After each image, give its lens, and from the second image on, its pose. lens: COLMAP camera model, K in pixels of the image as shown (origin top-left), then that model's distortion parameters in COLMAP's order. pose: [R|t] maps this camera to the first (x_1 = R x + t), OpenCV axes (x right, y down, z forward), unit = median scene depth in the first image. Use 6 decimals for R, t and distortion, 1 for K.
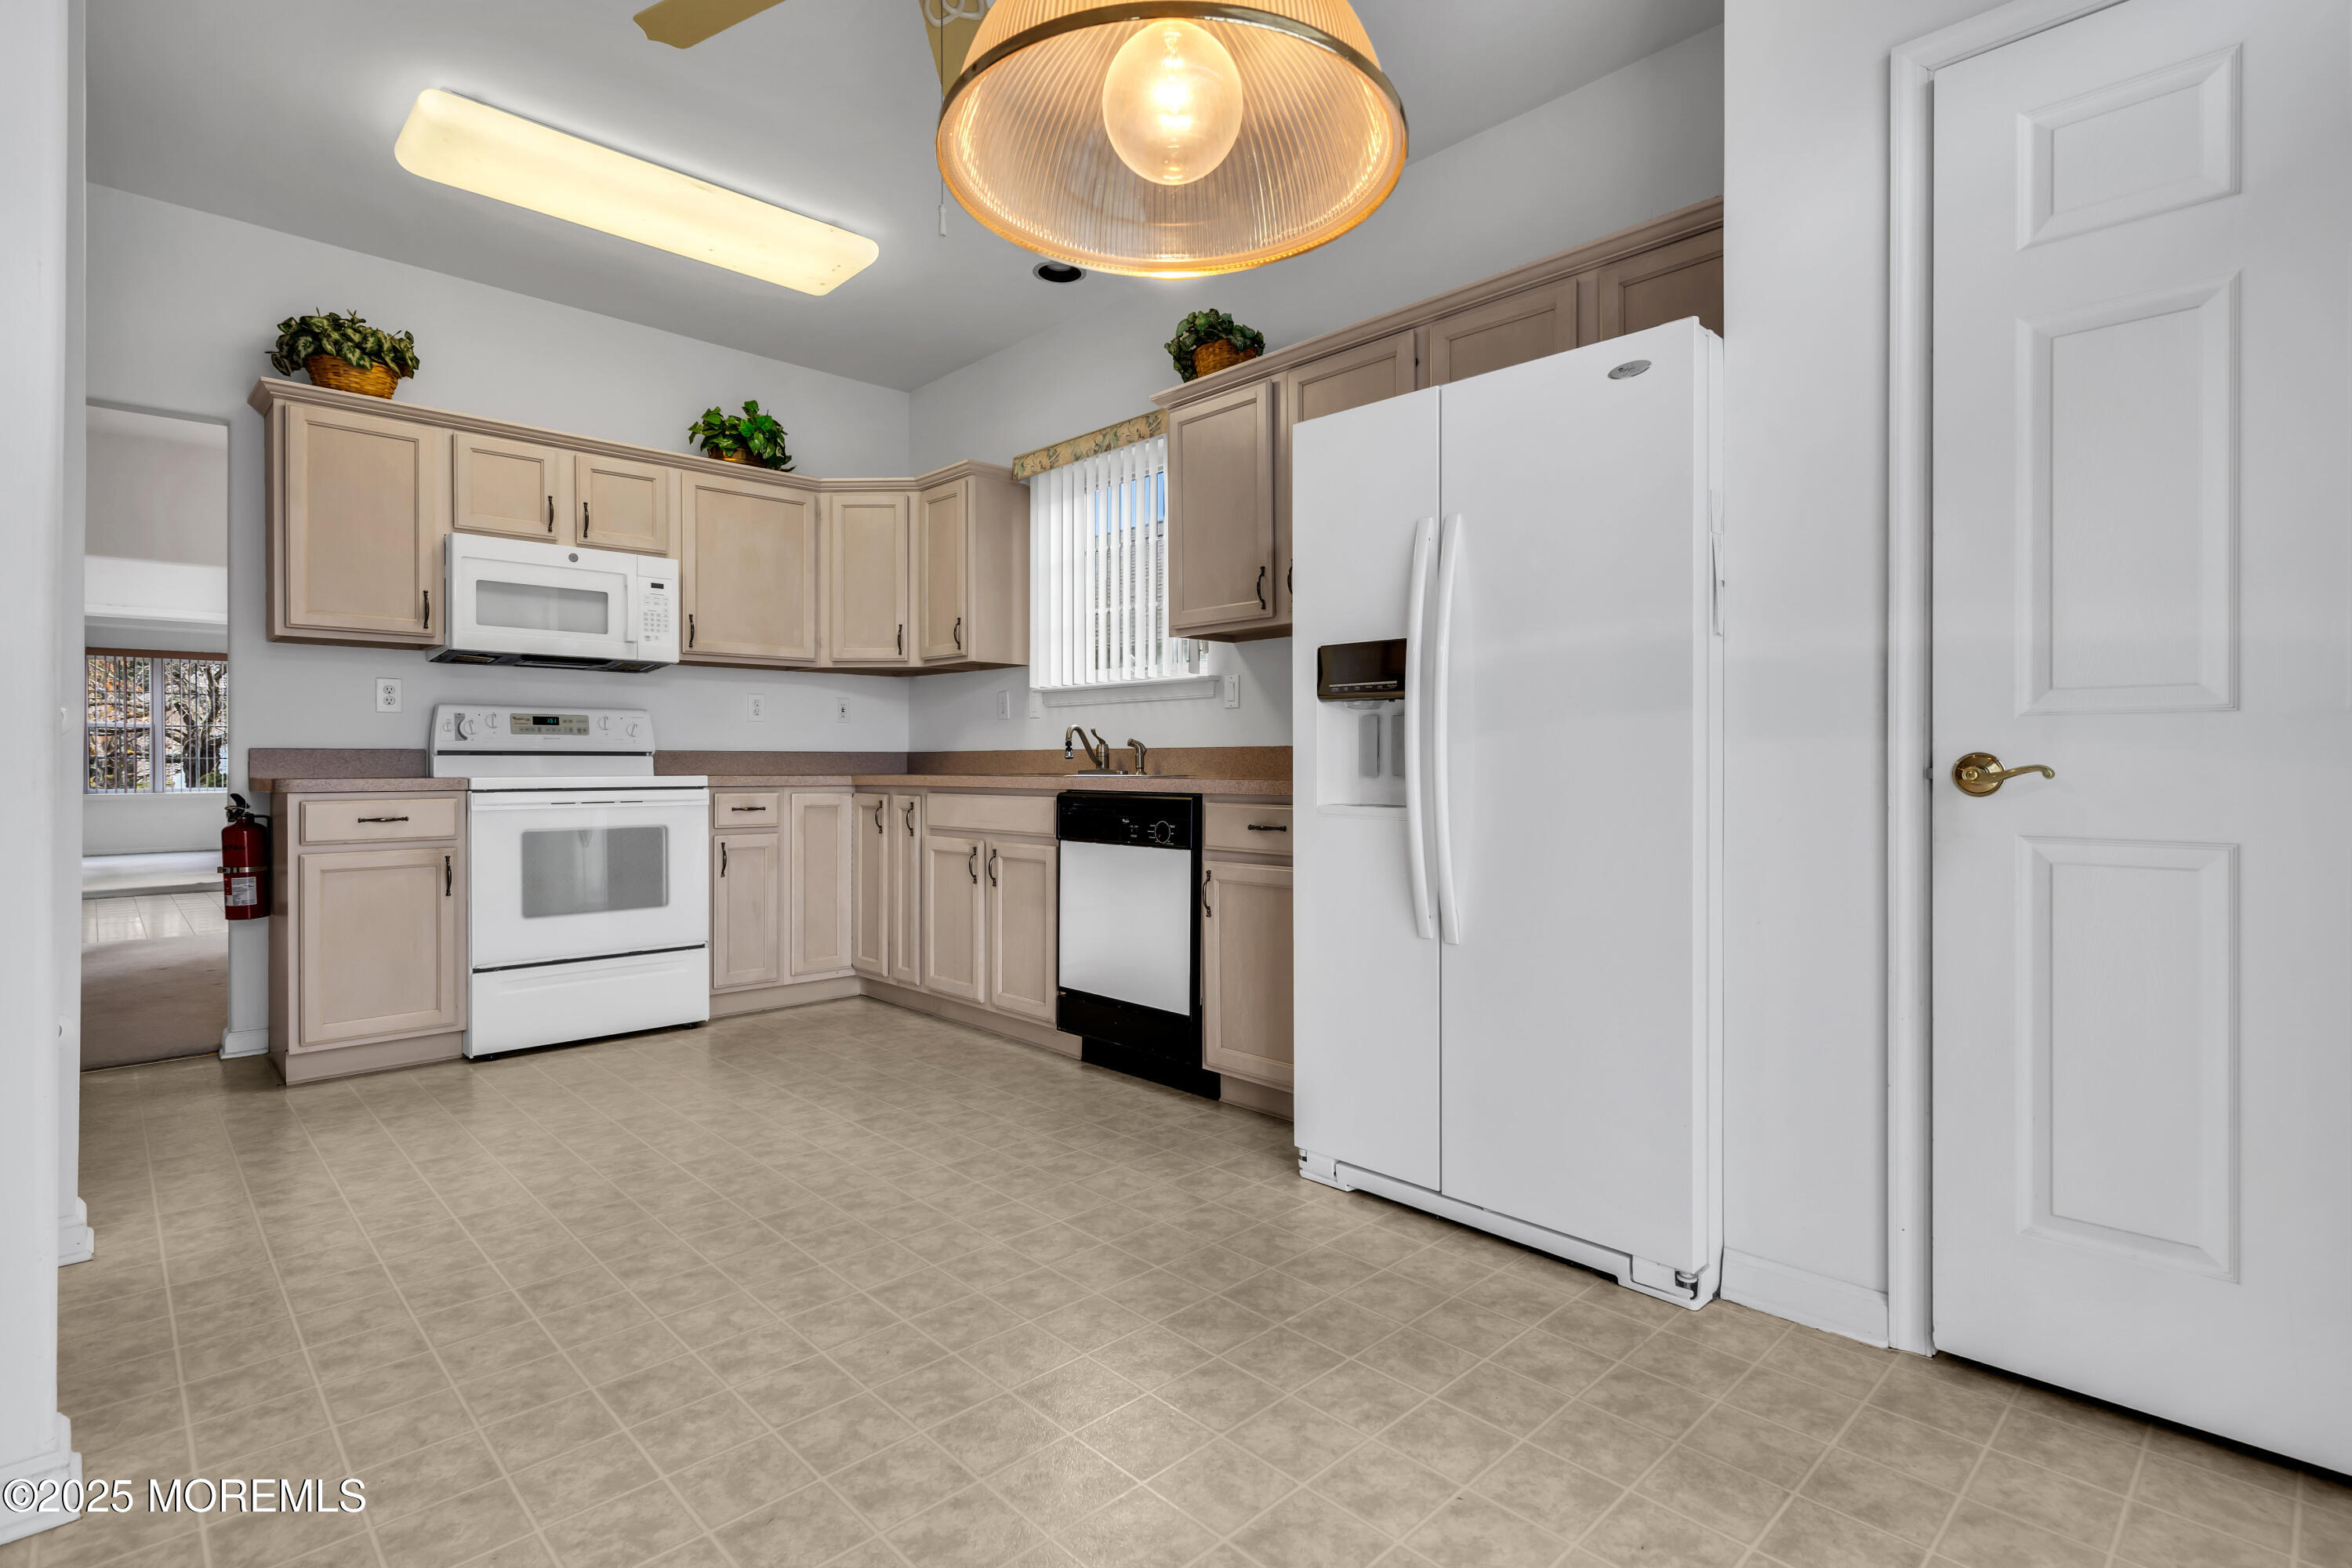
lens RADIAL K [[1134.5, 0, 1173.8], [0, 1134.5, 759.1], [0, 0, 1]] dist [0.004699, -0.000217]
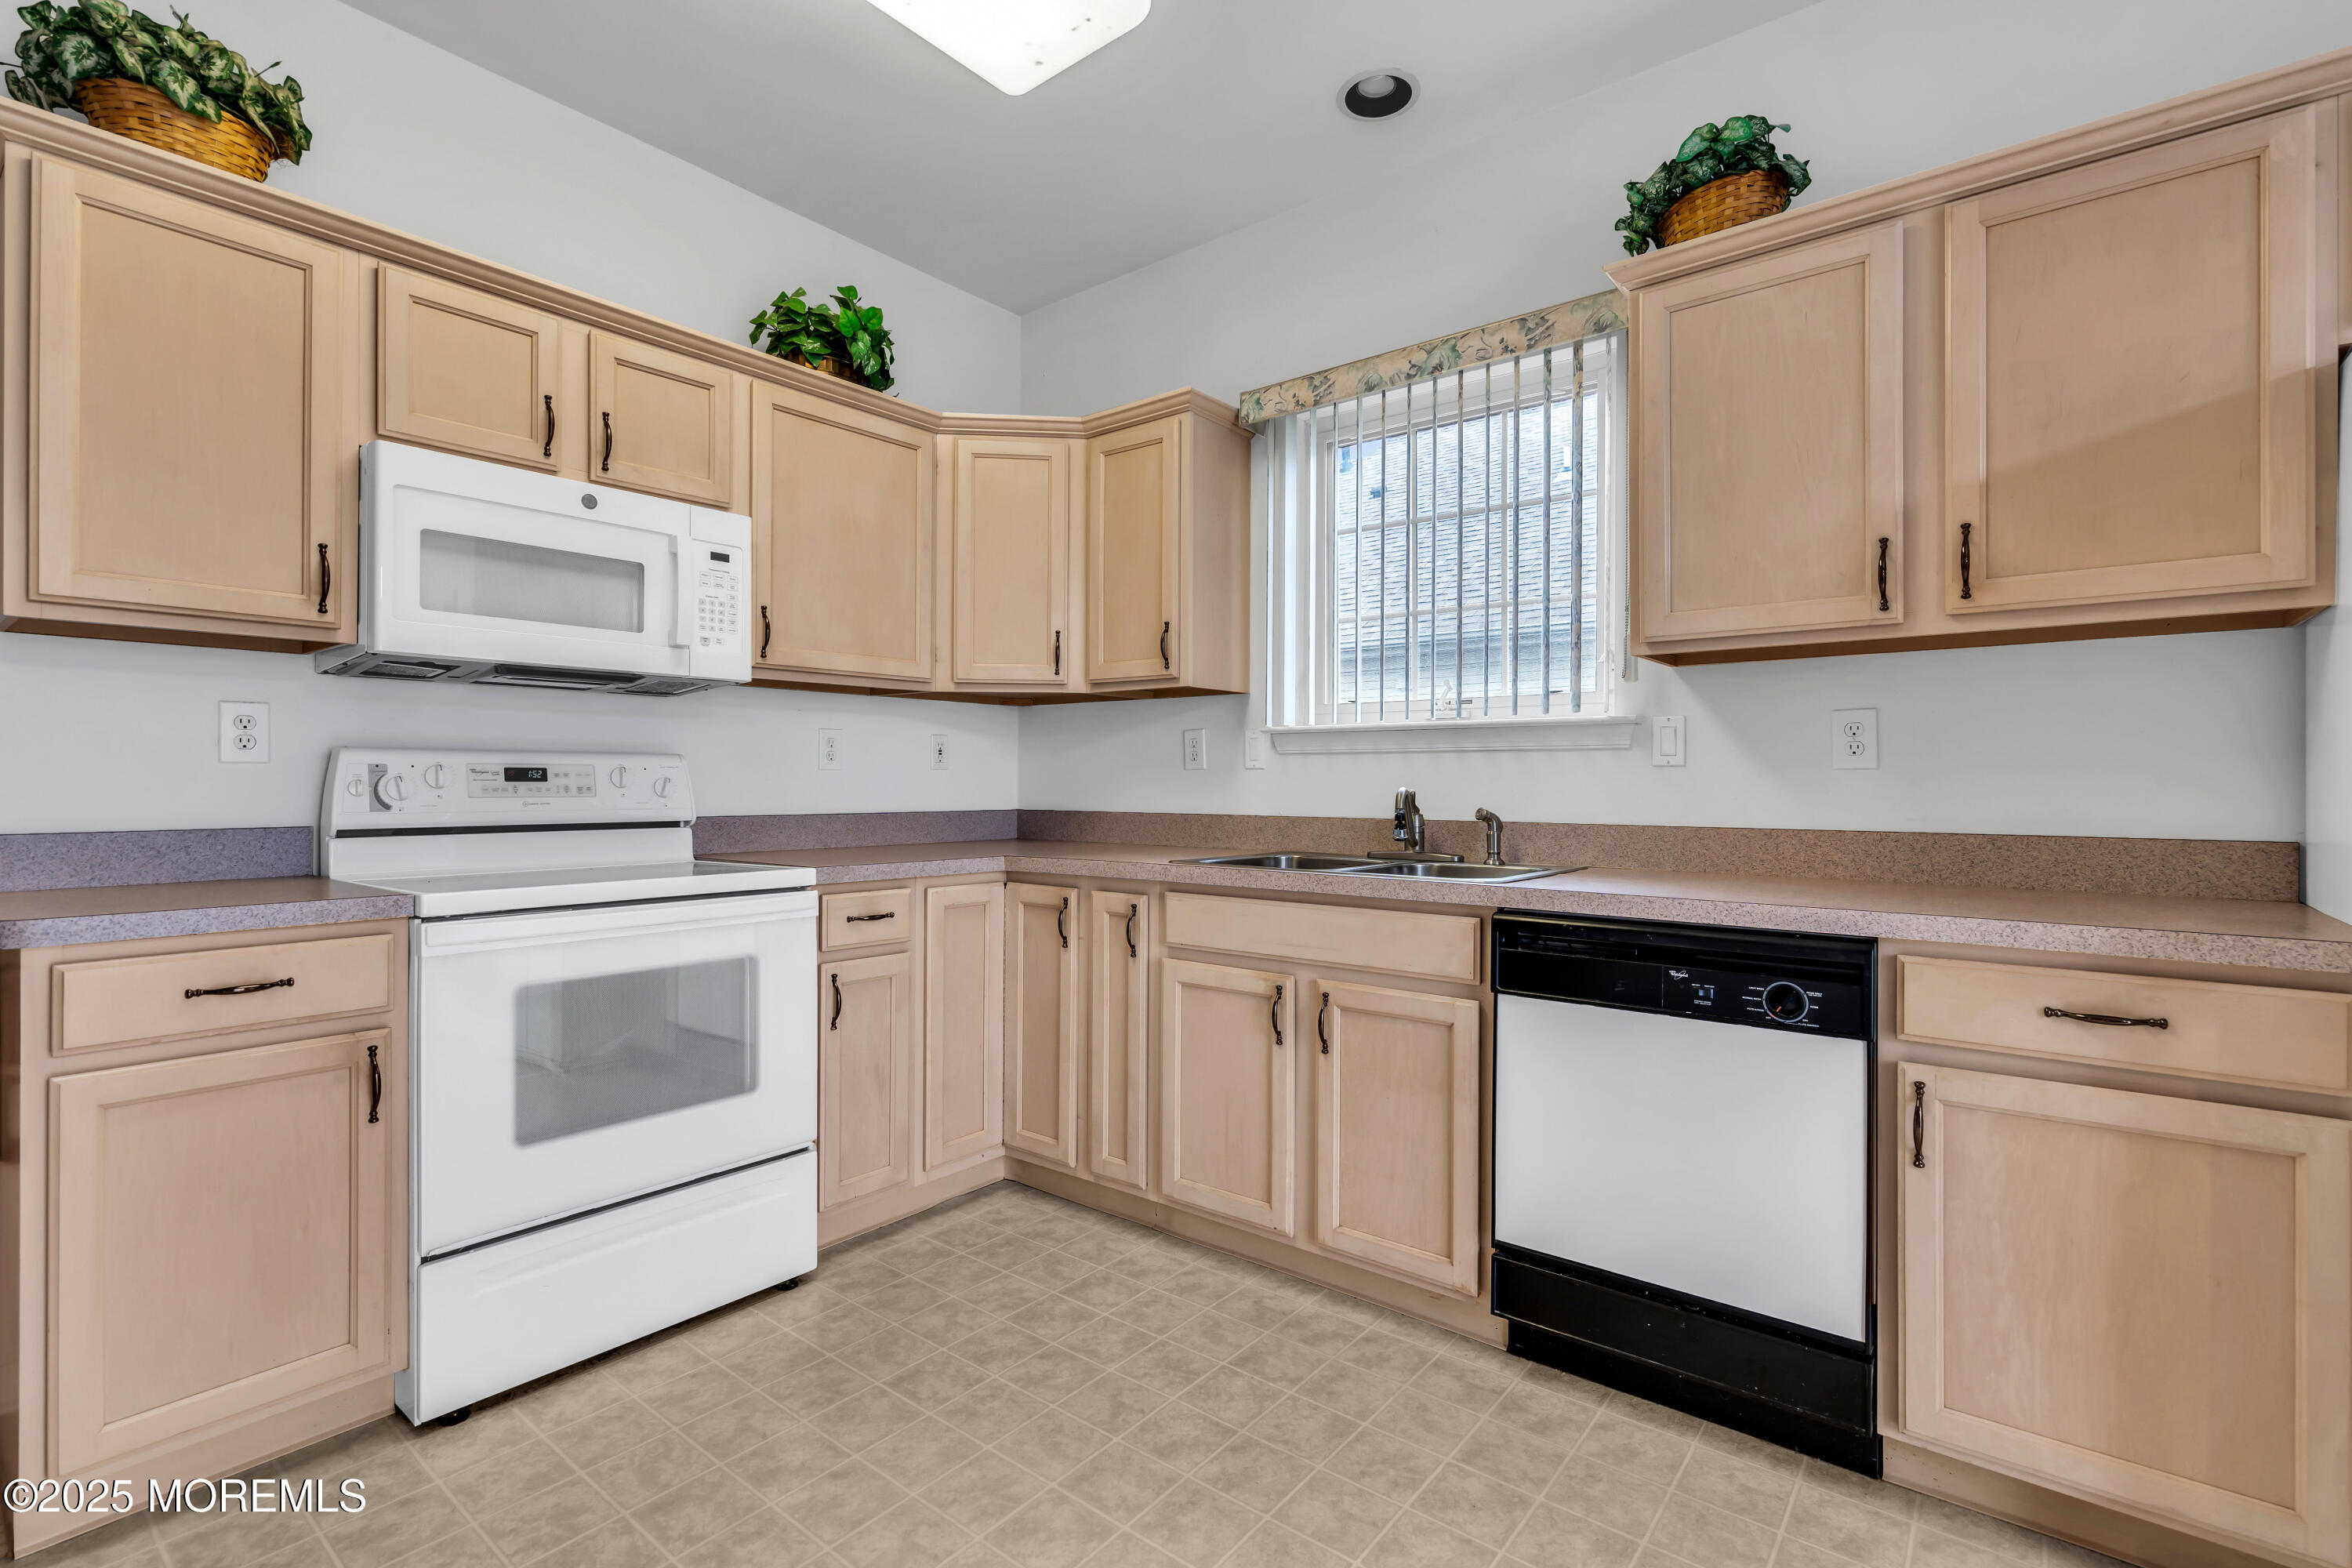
lens RADIAL K [[1075.6, 0, 1173.2], [0, 1075.6, 771.6], [0, 0, 1]] dist [0.001993, 0.000657]
pose [[0.991409, 0.005916, 0.130661, -0.298684], [-0.005141, 0.999967, -0.006271, -0.034934], [-0.130694, 0.005546, 0.991407, 0.404891]]
